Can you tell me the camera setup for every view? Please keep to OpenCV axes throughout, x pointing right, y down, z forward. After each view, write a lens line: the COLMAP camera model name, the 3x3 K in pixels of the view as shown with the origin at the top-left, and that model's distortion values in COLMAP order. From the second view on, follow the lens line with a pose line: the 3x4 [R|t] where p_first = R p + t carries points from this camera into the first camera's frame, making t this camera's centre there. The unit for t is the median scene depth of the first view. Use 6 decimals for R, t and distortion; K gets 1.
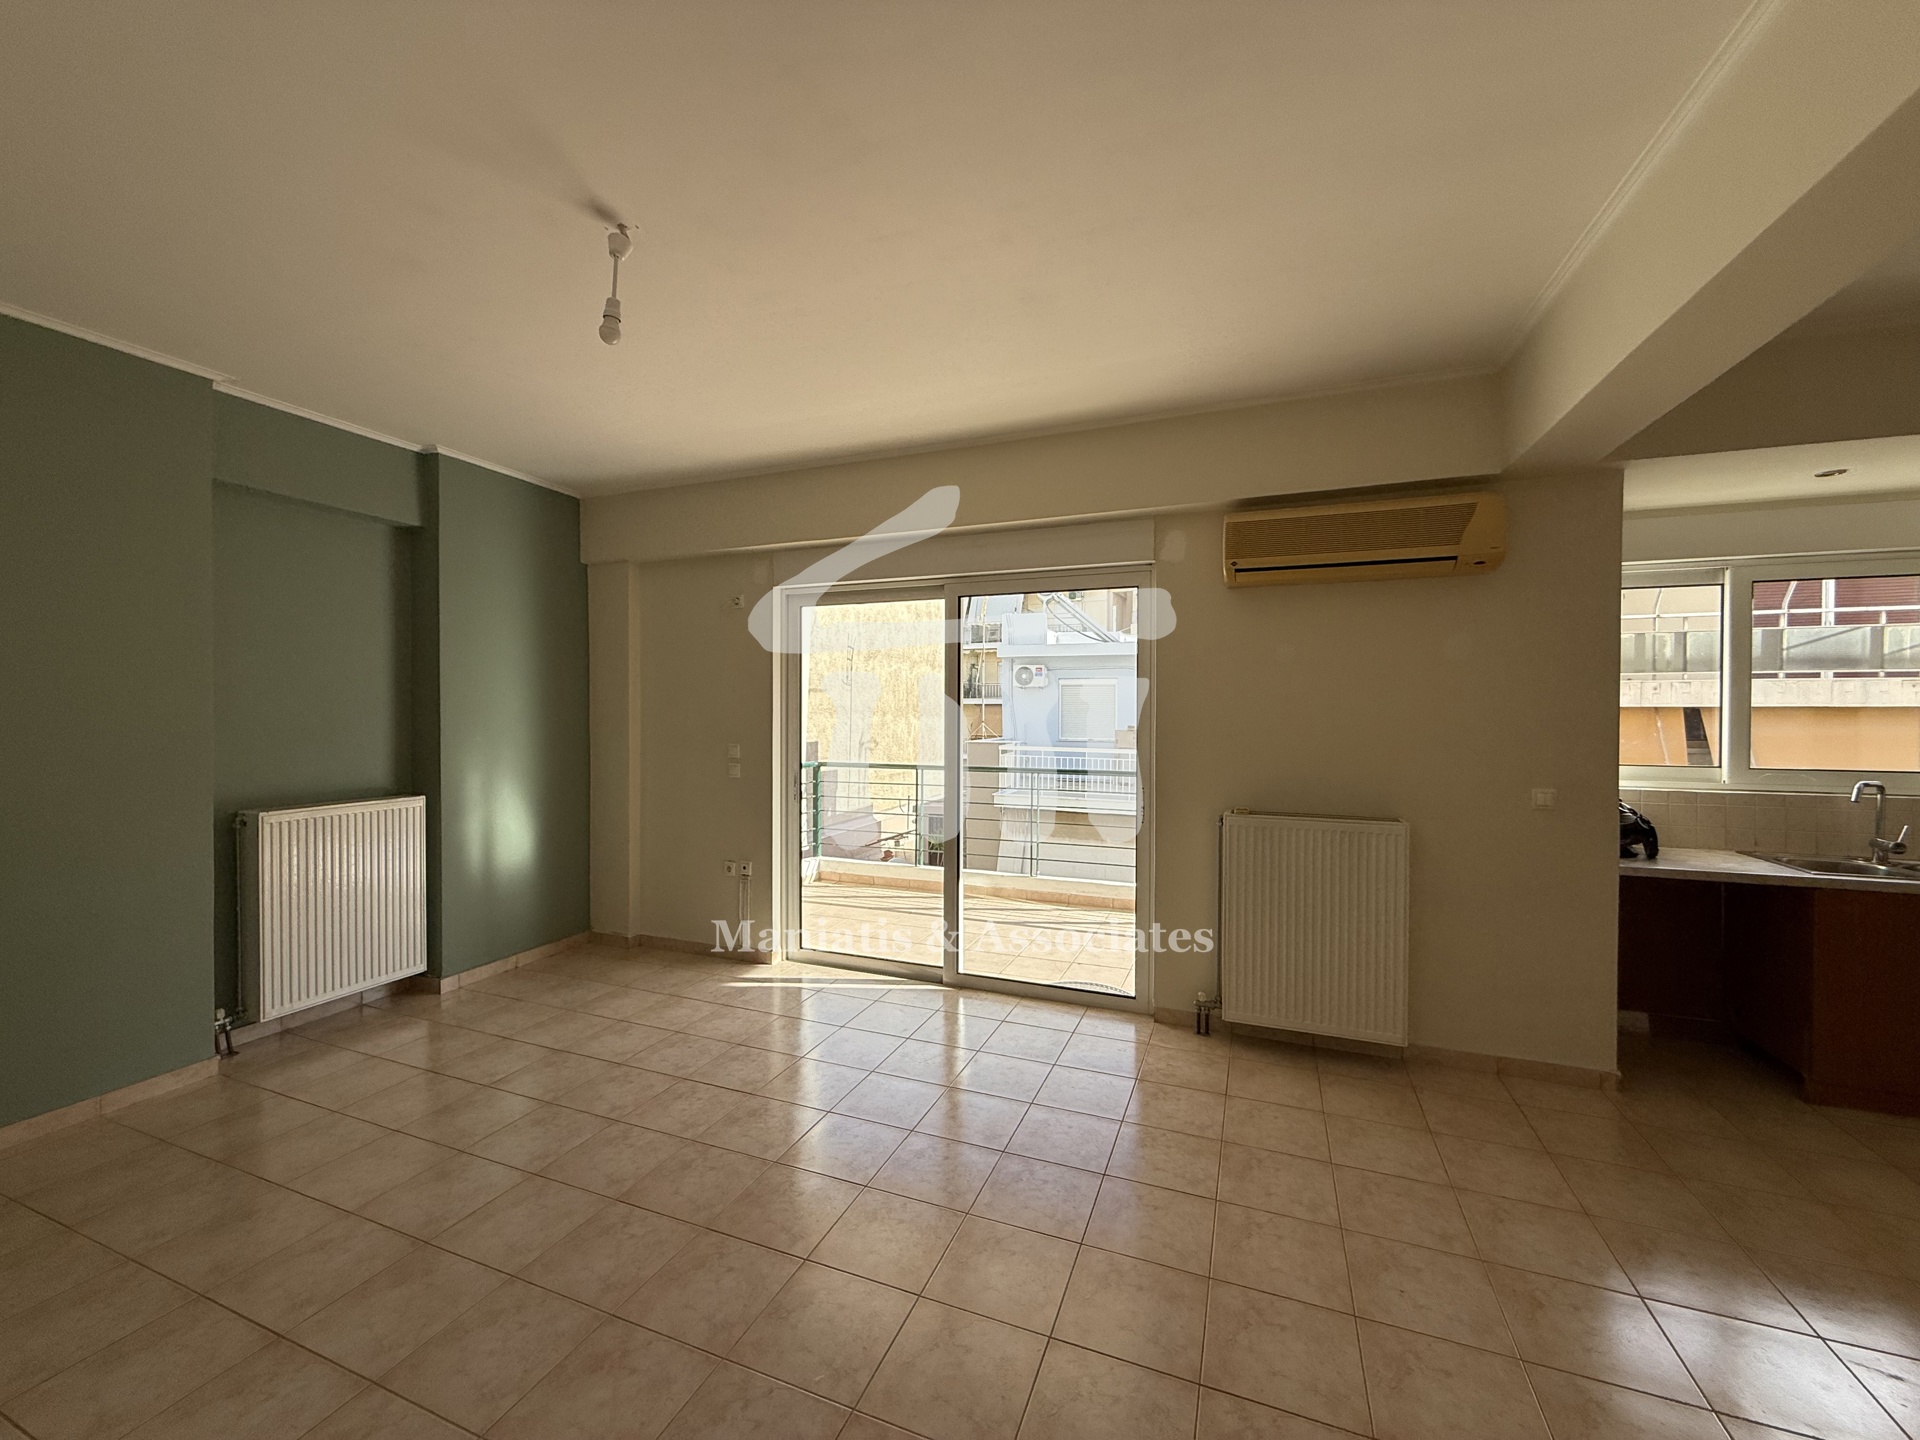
lens RADIAL K [[763.9, 0, 955.3], [0, 763.9, 717.5], [0, 0, 1]] dist [-0.001076, 0.000630]
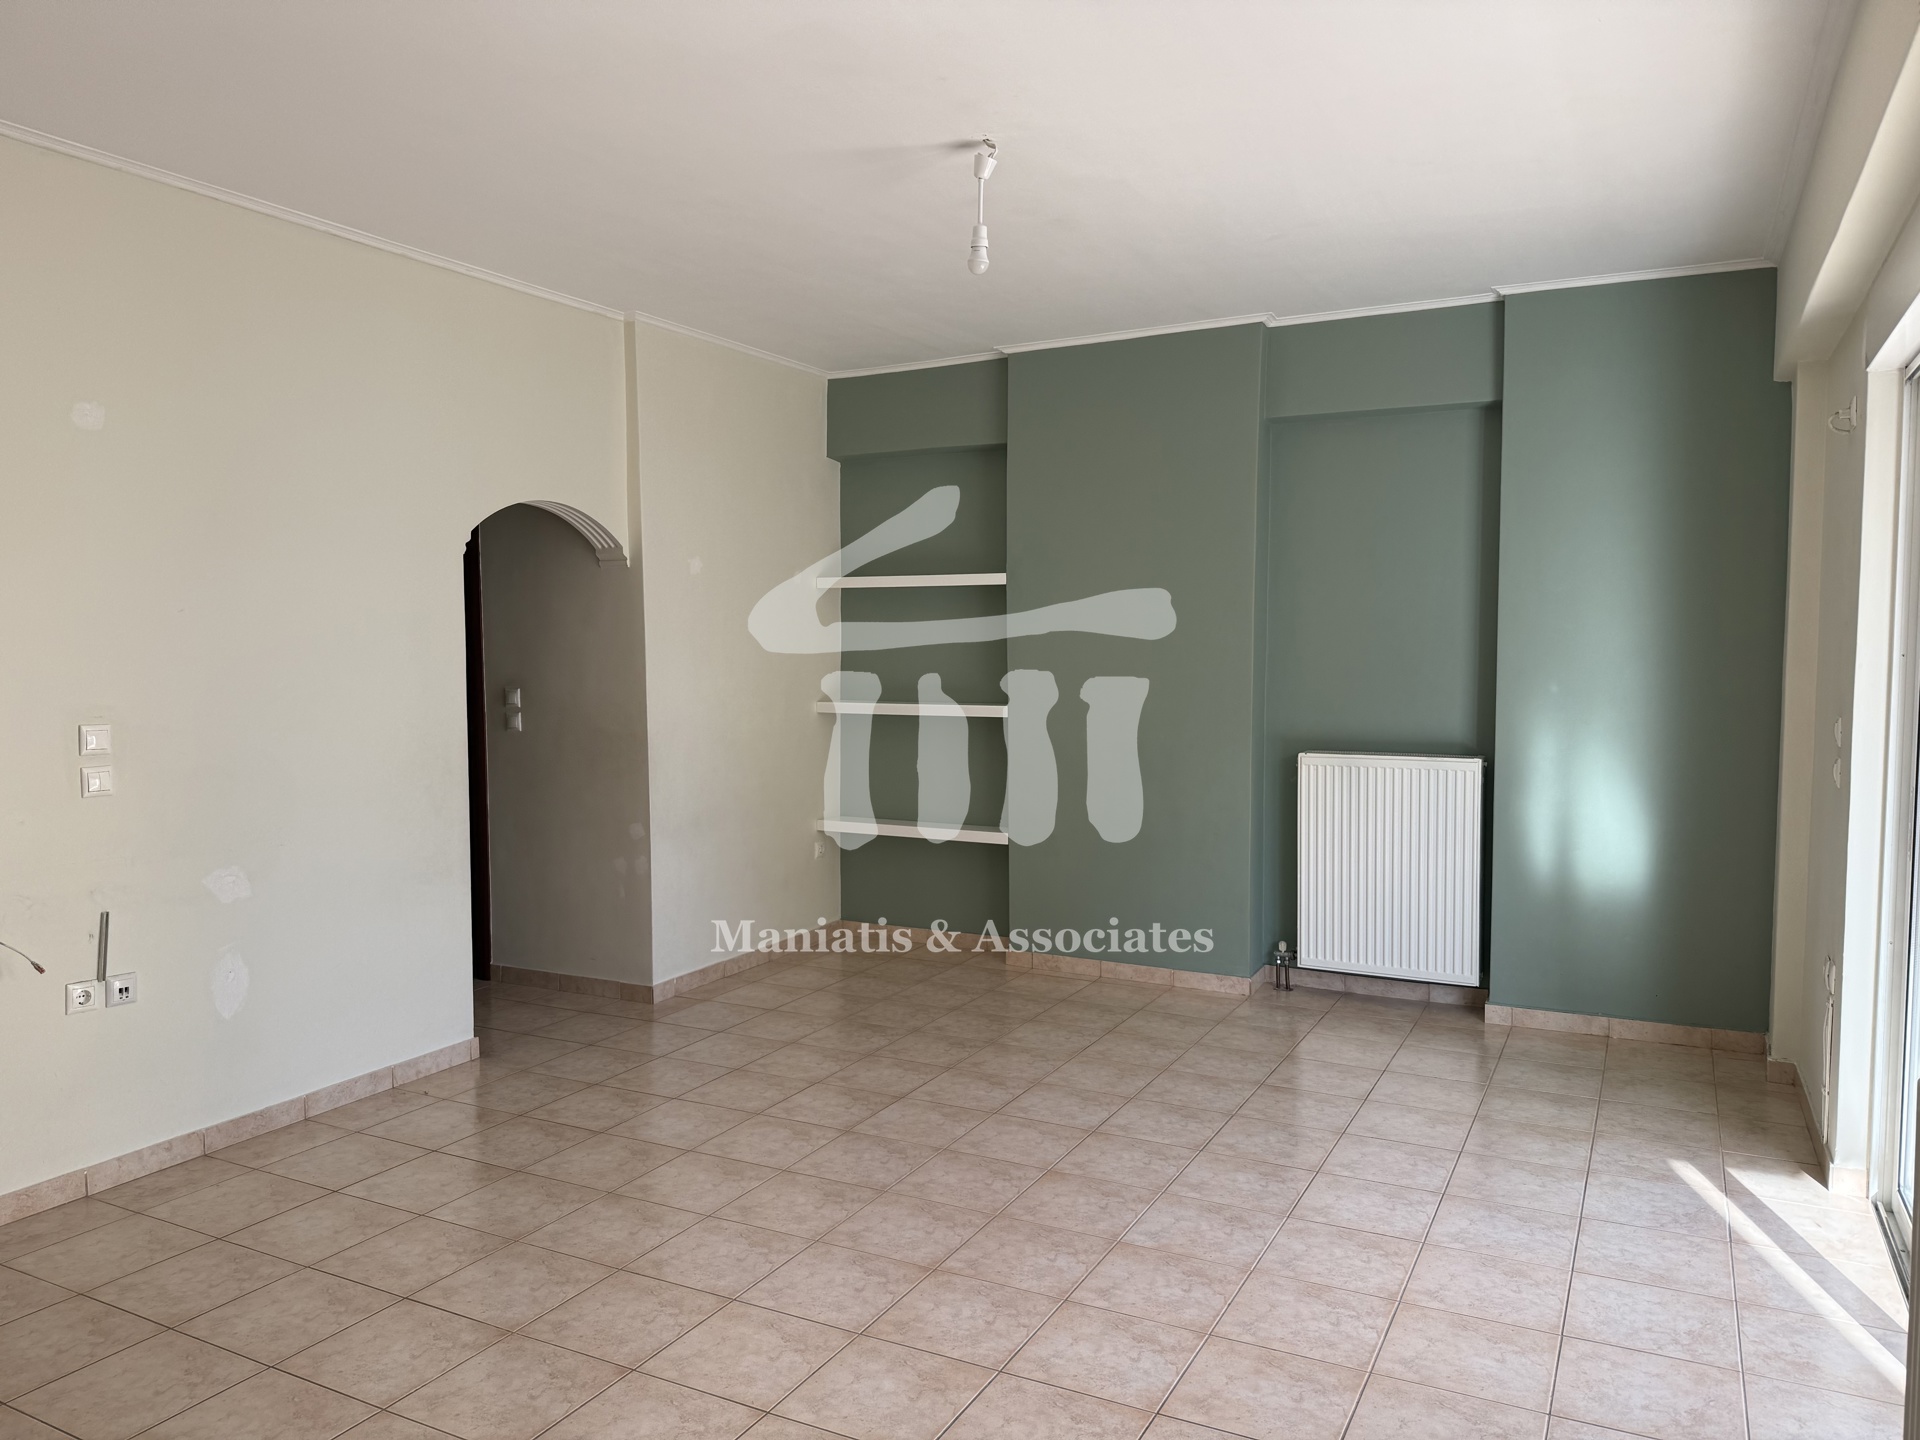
lens RADIAL K [[1338.0, 0, 965.5], [0, 1338.0, 724.7], [0, 0, 1]] dist [0.105395, -0.166609]
pose [[-0.099070, 0.058657, -0.993350, 0.789036], [-0.005684, 0.998211, 0.059511, -0.009992], [0.995064, 0.011542, -0.098560, 0.701082]]
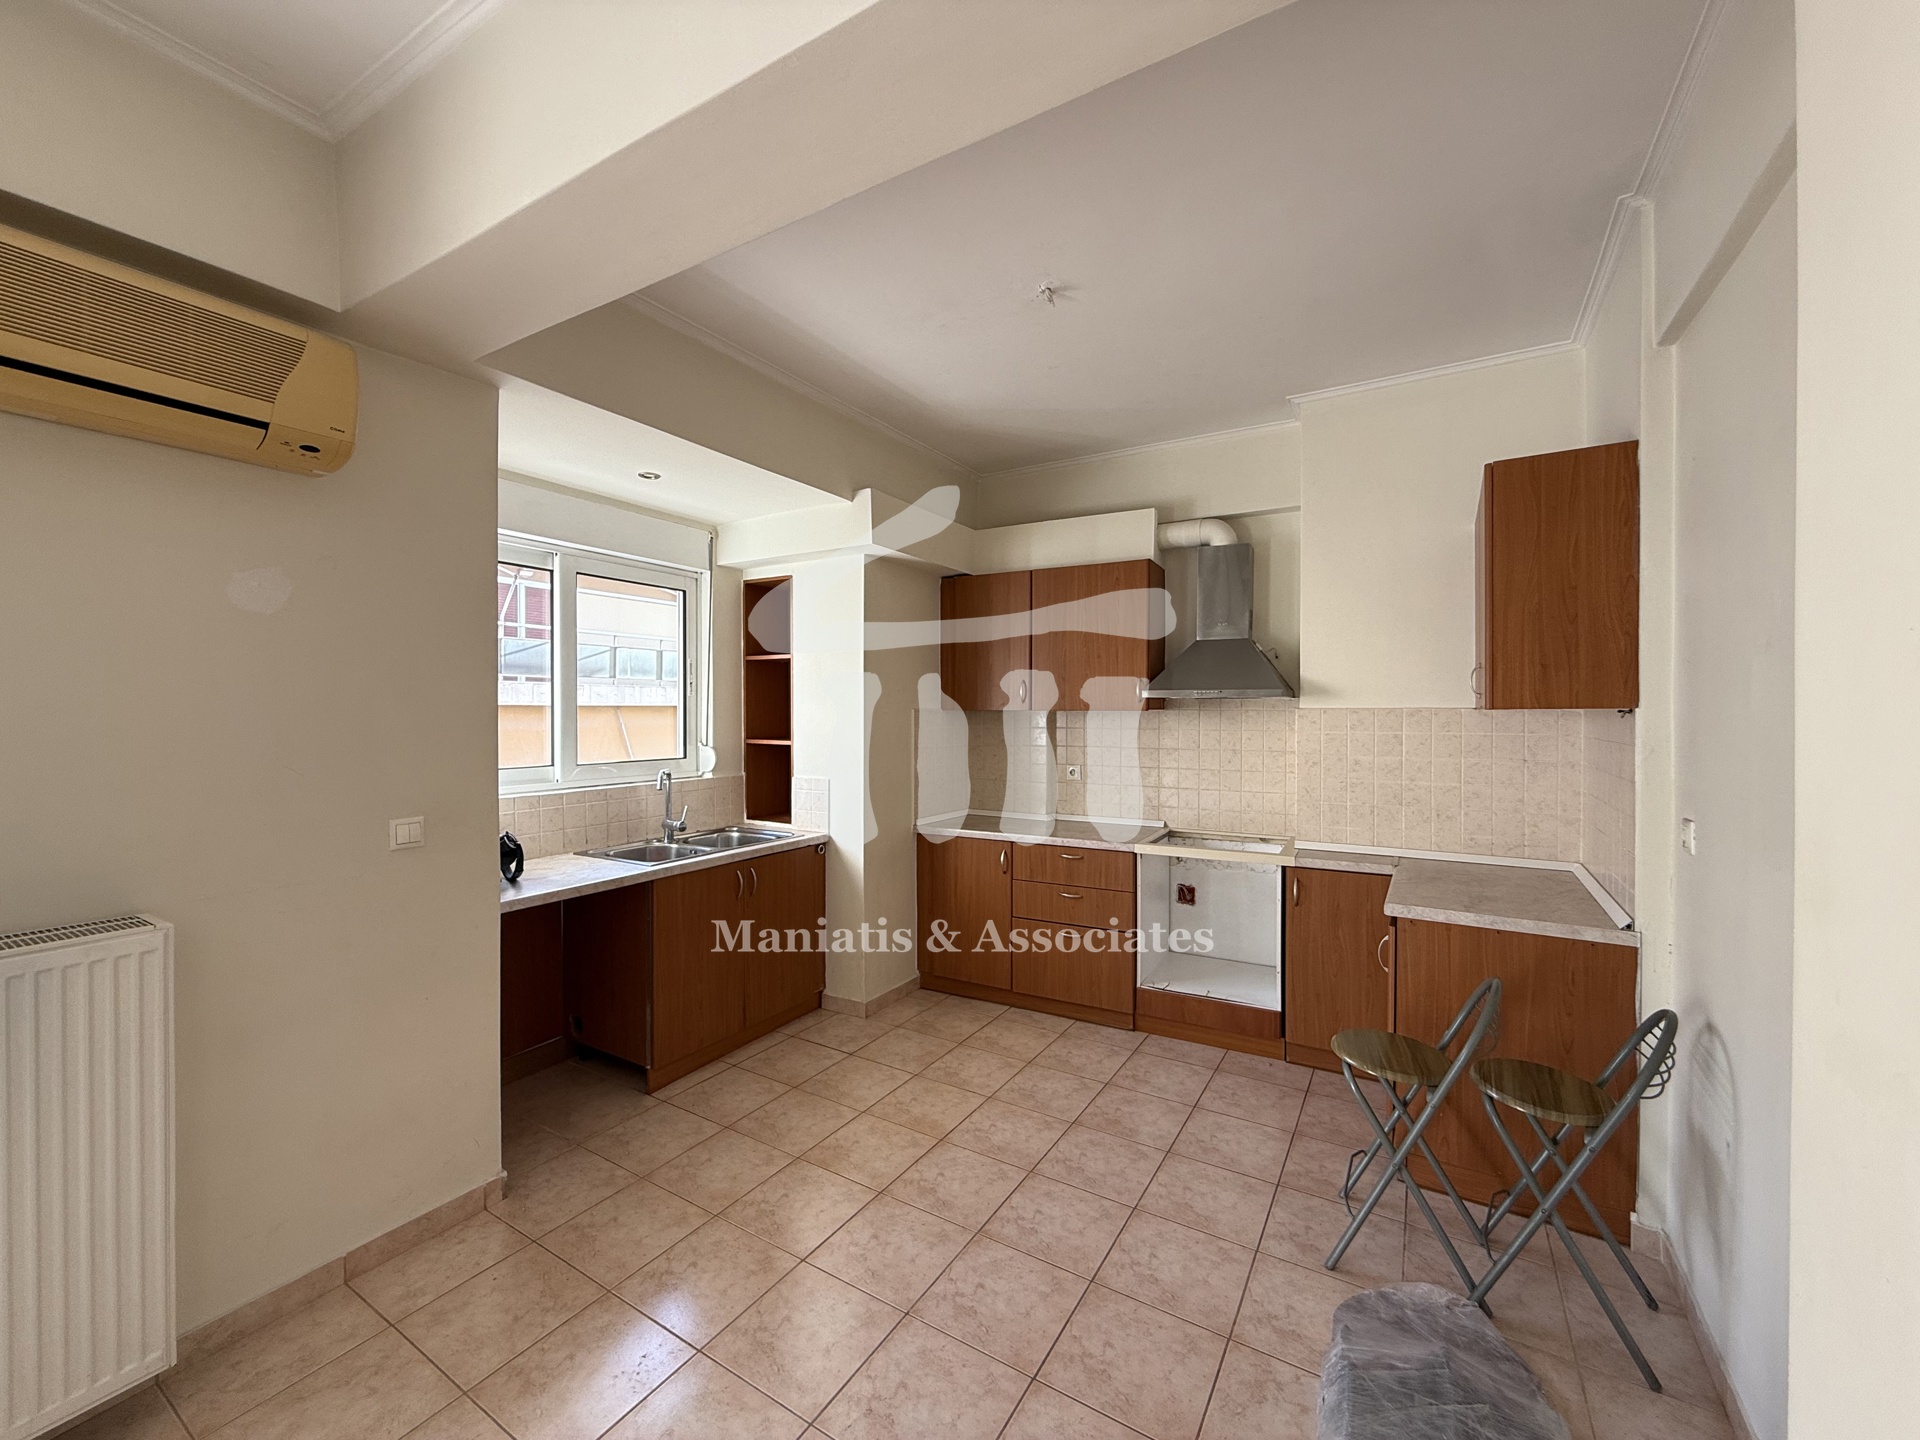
lens RADIAL K [[763.9, 0, 955.3], [0, 763.9, 717.5], [0, 0, 1]] dist [-0.001076, 0.000630]
pose [[0.170139, -0.011616, 0.985352, 0.165818], [0.007998, 0.999914, 0.010407, 0.000870], [-0.985388, 0.006110, 0.170217, 0.357146]]
